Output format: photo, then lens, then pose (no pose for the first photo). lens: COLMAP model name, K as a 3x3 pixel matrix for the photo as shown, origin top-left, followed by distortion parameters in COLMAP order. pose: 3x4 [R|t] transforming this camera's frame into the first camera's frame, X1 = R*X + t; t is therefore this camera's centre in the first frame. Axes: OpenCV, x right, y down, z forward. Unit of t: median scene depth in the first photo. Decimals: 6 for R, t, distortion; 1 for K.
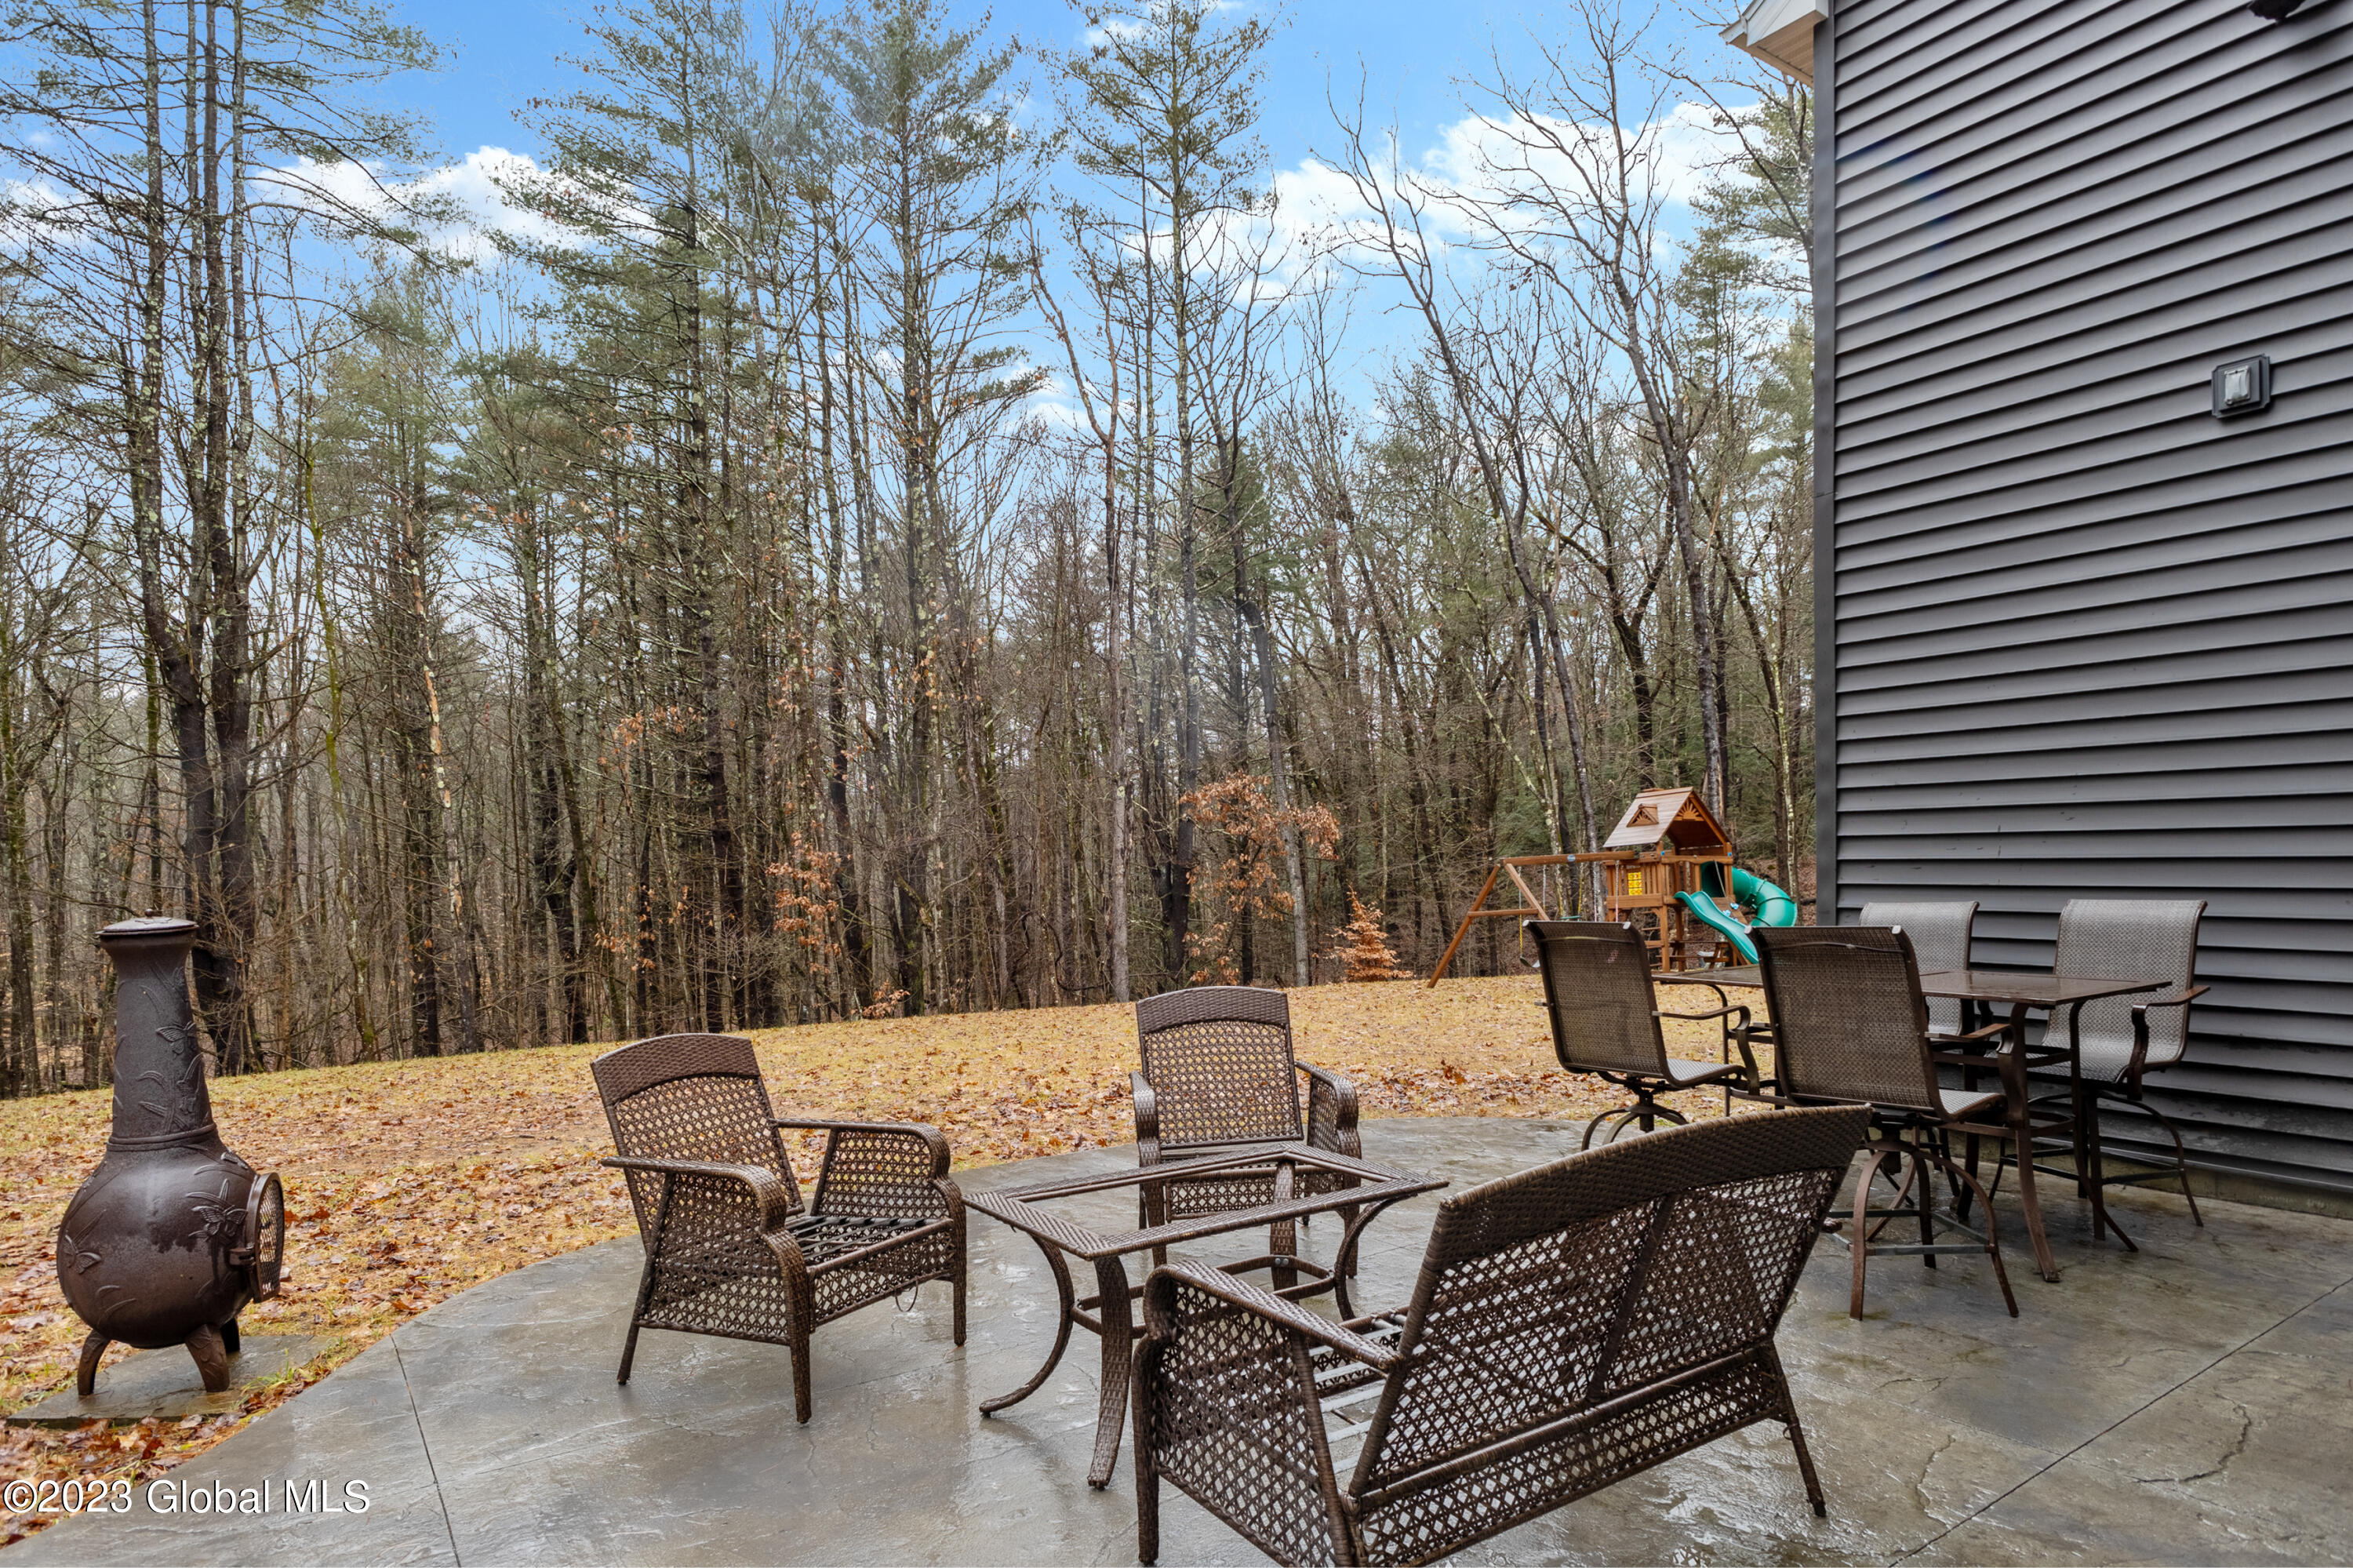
lens RADIAL K [[1298.2, 0, 1171.8], [0, 1298.2, 916.8], [0, 0, 1]] dist [-0.002363, 0.000358]
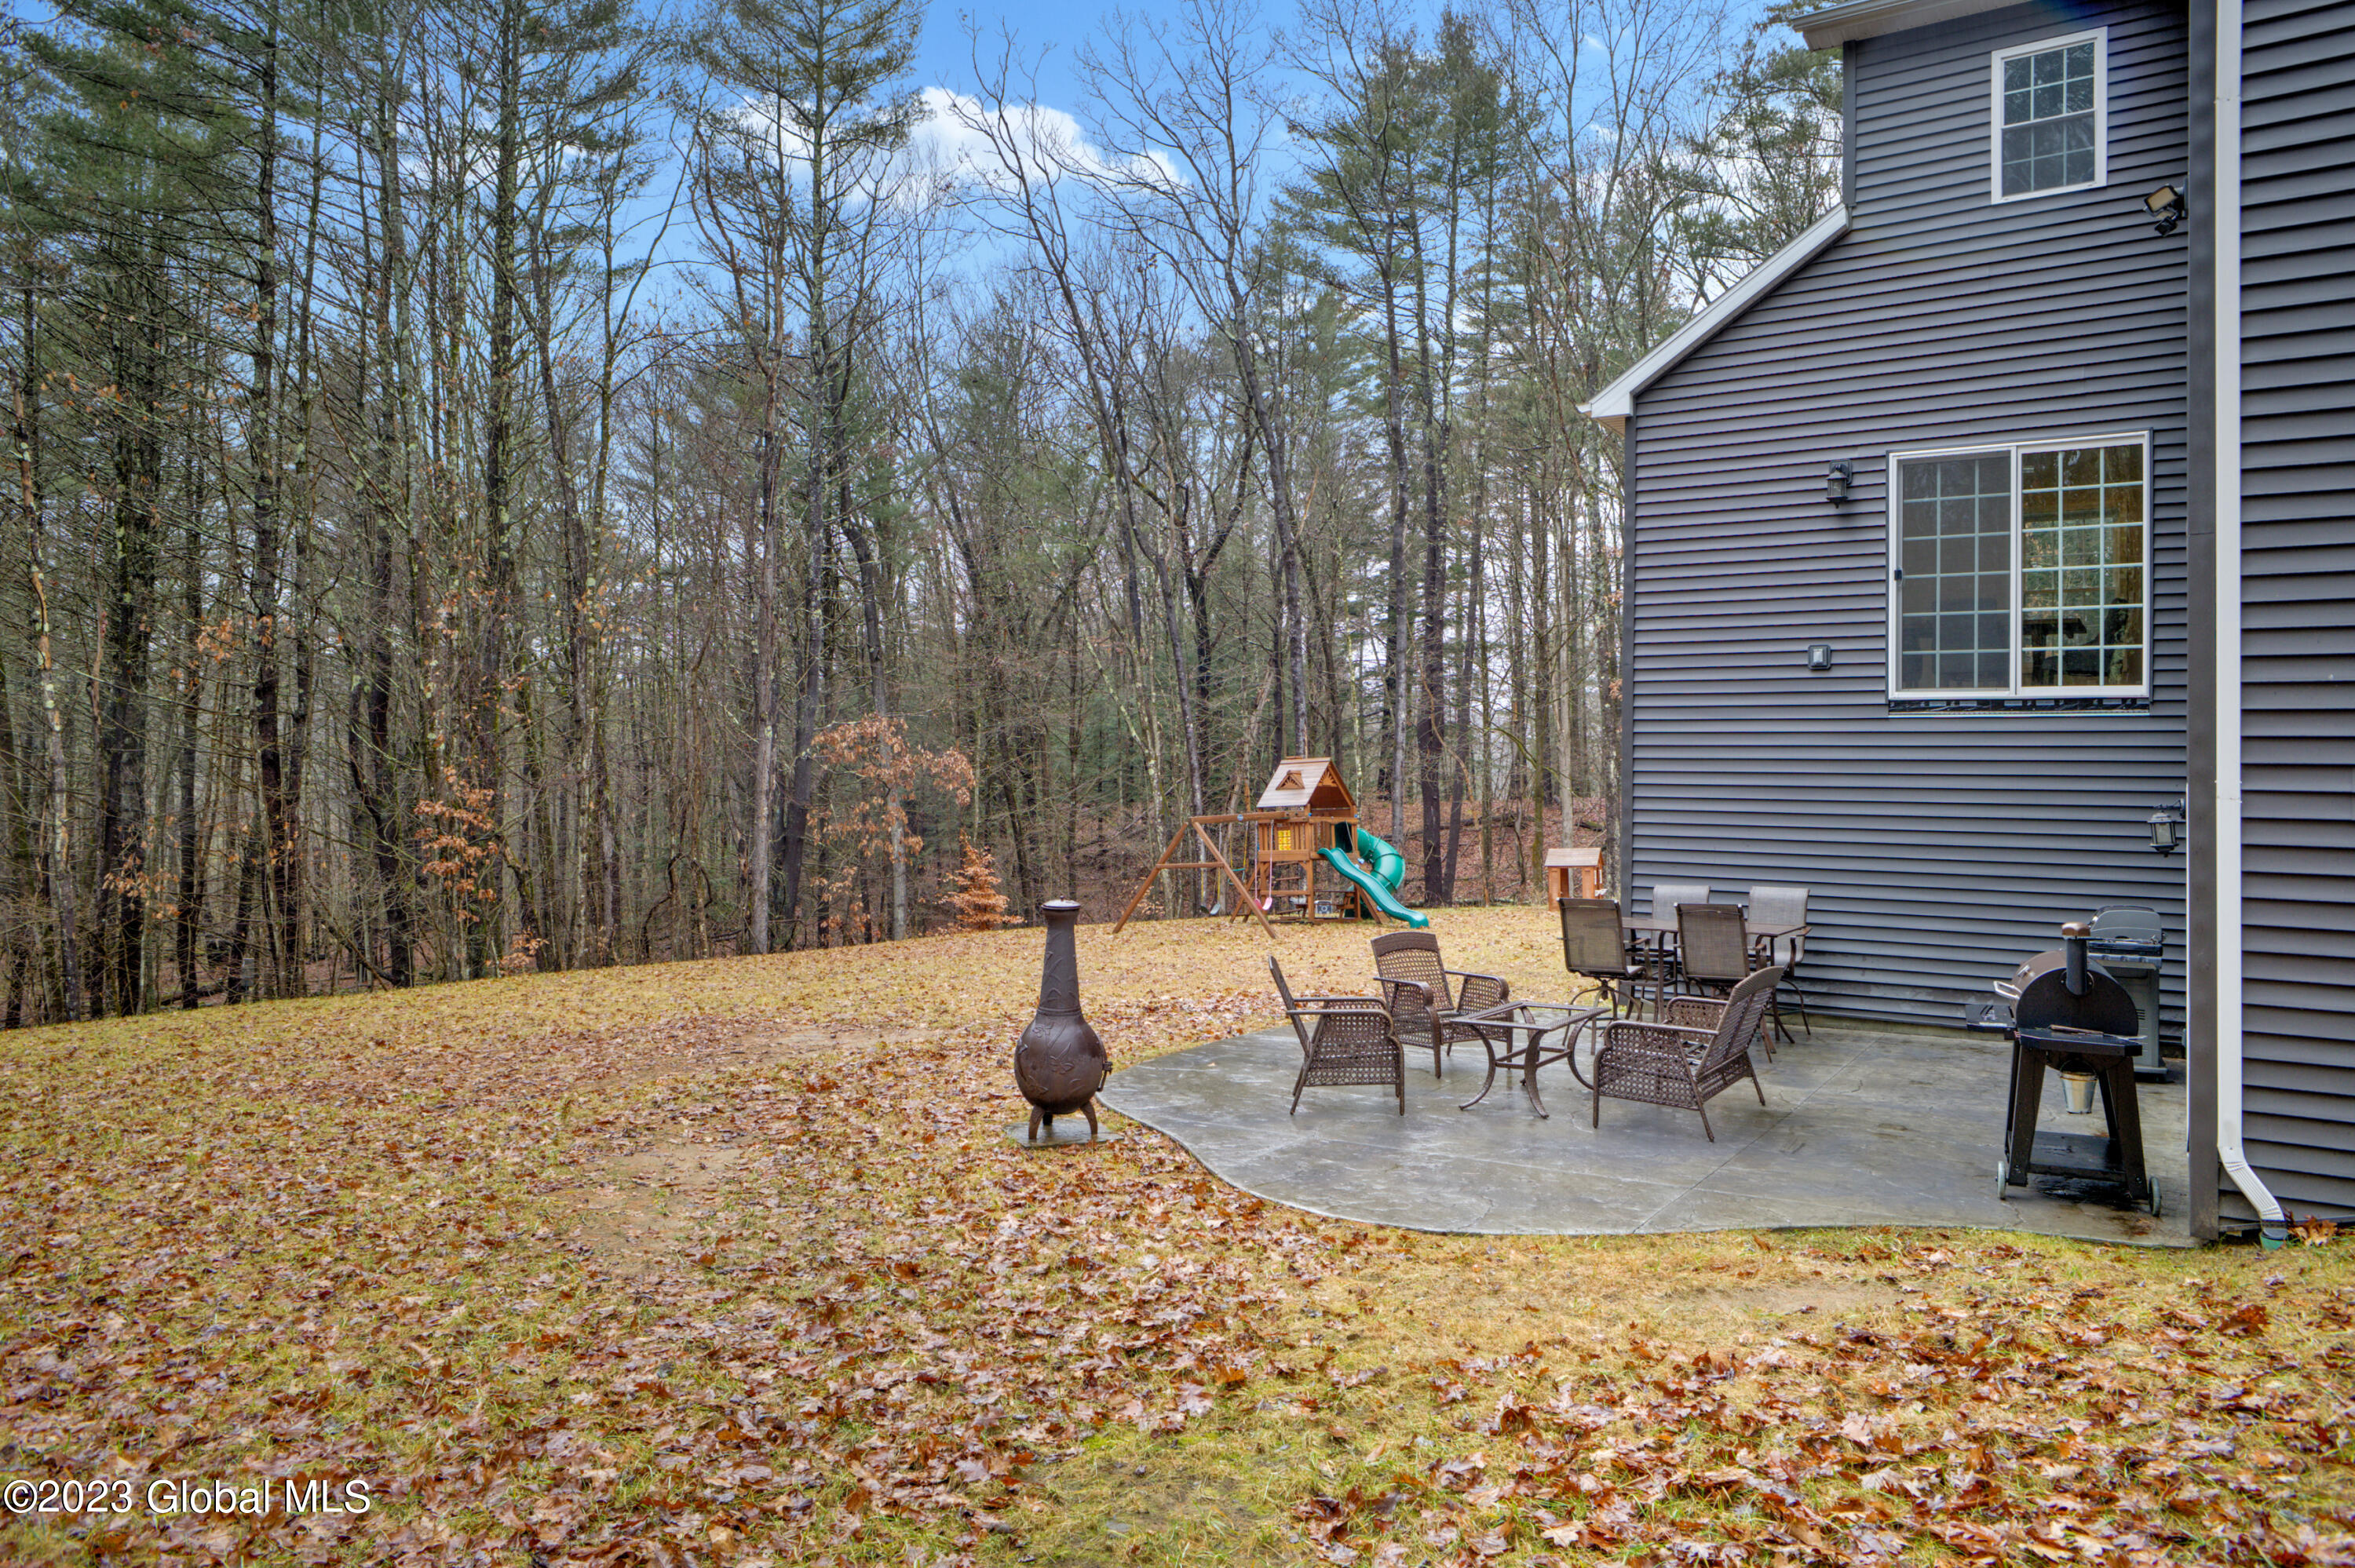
lens RADIAL K [[1514.9, 0, 1177.5], [0, 1514.9, 784.0], [0, 0, 1]] dist [-0.010451, -0.000826]
pose [[0.924120, 0.029719, 0.380944, -0.237432], [-0.012898, 0.998829, -0.046635, -0.011432], [-0.381884, 0.038183, 0.923421, -0.195464]]
